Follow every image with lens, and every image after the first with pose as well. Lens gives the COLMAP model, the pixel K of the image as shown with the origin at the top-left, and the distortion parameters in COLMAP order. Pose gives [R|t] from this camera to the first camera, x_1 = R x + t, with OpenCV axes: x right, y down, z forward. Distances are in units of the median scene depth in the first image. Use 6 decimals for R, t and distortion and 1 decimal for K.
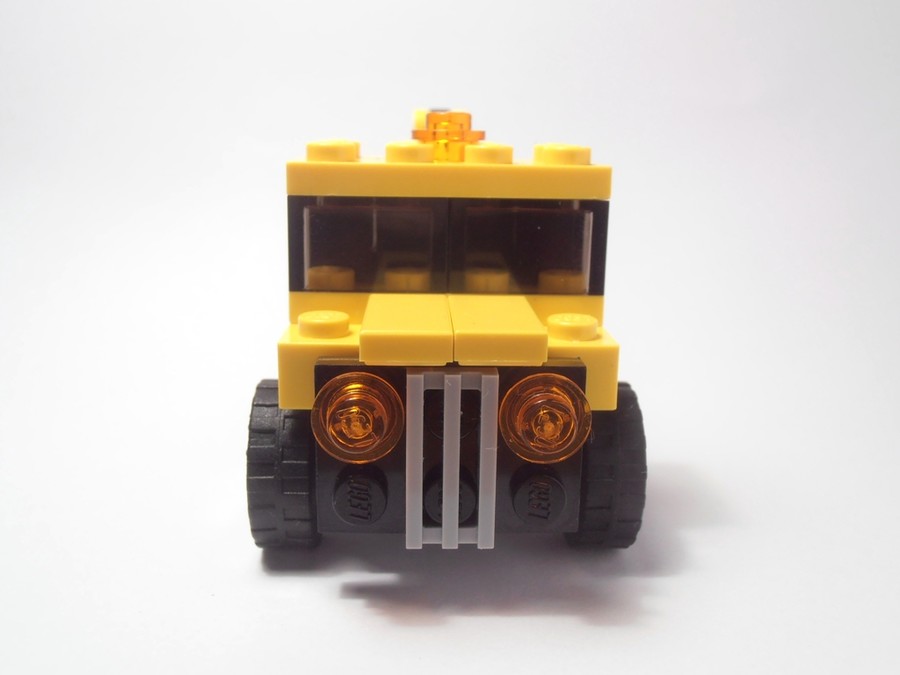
lens RADIAL K [[903.2, 0, 450.0], [0, 903.2, 337.5], [0, 0, 1]] dist [-0.017848, -0.010081]
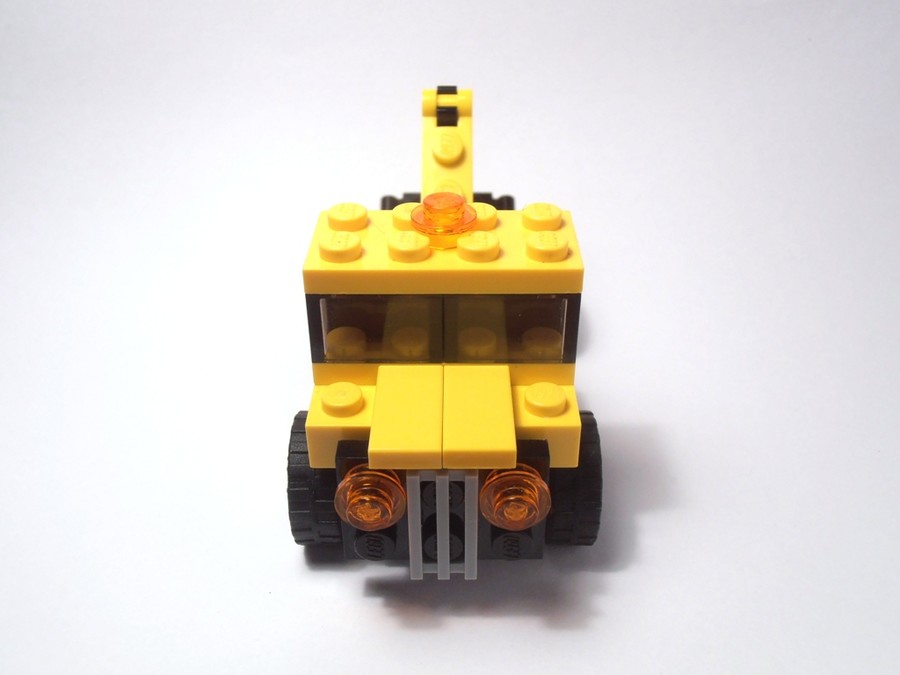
lens RADIAL K [[903.2, 0, 450.0], [0, 903.2, 337.5], [0, 0, 1]] dist [-0.017848, -0.010081]
pose [[0.998860, 0.004155, -0.047554, 0.065437], [0.012344, 0.939837, 0.341400, -0.510170], [0.046112, -0.341598, 0.938714, -0.117236]]
